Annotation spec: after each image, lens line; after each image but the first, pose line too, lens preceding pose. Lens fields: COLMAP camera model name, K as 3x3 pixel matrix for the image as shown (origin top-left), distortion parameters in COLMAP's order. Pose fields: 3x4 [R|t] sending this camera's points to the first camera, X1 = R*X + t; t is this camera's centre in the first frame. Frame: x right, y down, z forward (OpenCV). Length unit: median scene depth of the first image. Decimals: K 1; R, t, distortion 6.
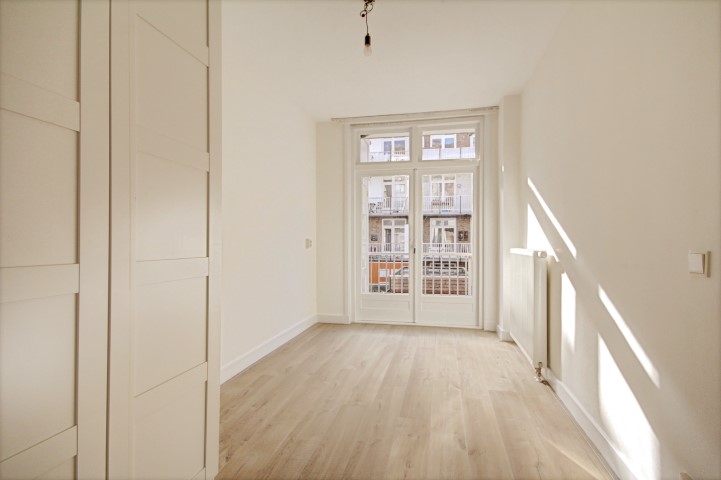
lens RADIAL K [[346.4, 0, 356.5], [0, 346.4, 244.2], [0, 0, 1]] dist [0.009135, -0.001028]
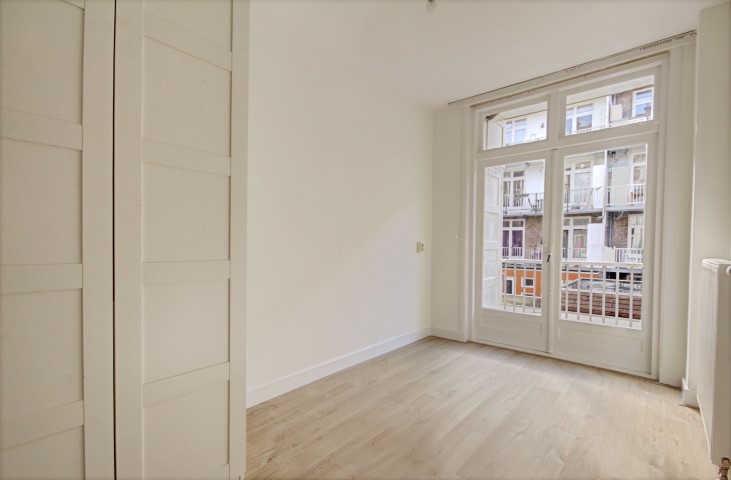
lens RADIAL K [[351.3, 0, 343.5], [0, 351.3, 254.8], [0, 0, 1]] dist [0.009135, -0.001028]
pose [[0.870660, 0.019272, -0.491508, 0.170816], [-0.009056, 0.999691, 0.023157, -0.002824], [0.491802, -0.015711, 0.870565, 0.123495]]
